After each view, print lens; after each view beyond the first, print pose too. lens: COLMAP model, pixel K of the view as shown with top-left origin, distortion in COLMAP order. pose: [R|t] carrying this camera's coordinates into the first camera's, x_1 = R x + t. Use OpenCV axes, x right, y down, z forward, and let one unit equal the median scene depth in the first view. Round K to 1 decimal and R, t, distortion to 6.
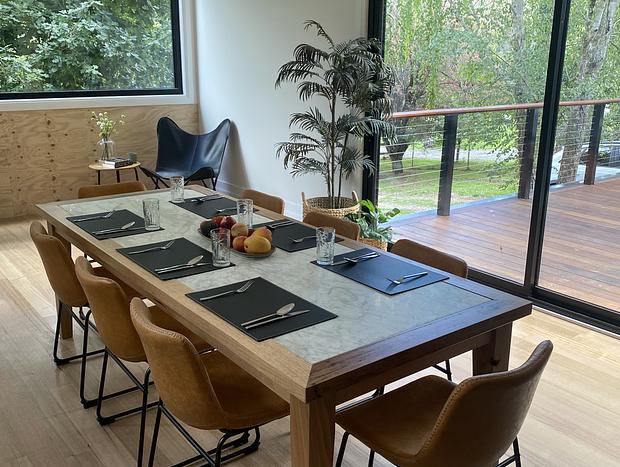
lens RADIAL K [[628.8, 0, 310.0], [0, 628.8, 233.5], [0, 0, 1]] dist [0.116409, -0.284621]
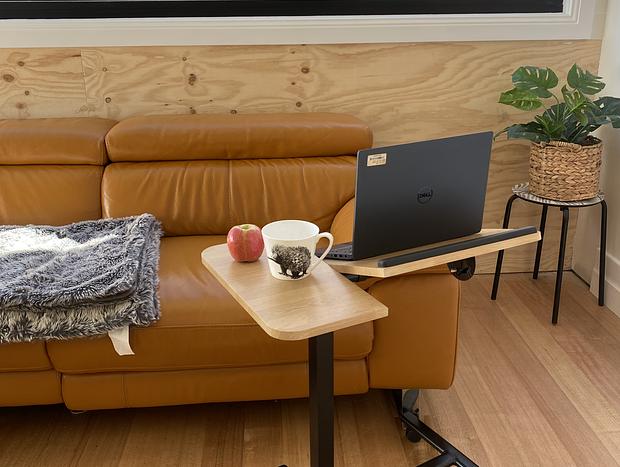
lens RADIAL K [[628.8, 0, 310.0], [0, 628.8, 233.5], [0, 0, 1]] dist [0.116409, -0.284621]
pose [[0.827997, 0.185060, -0.529314, -0.118299], [-0.136384, 0.982087, 0.130017, -0.139542], [0.543894, -0.035463, 0.838405, 0.694378]]
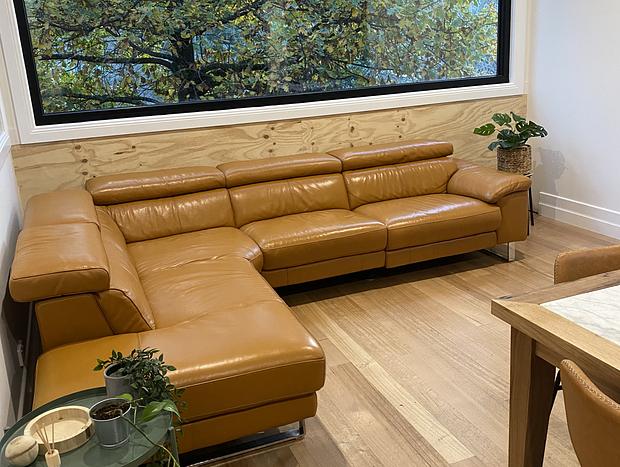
lens RADIAL K [[628.8, 0, 310.0], [0, 628.8, 233.5], [0, 0, 1]] dist [0.116409, -0.284621]
pose [[0.958301, 0.016856, -0.285263, -0.234197], [-0.011053, 0.999698, 0.021942, -0.061880], [0.285547, -0.017874, 0.958198, 0.236313]]
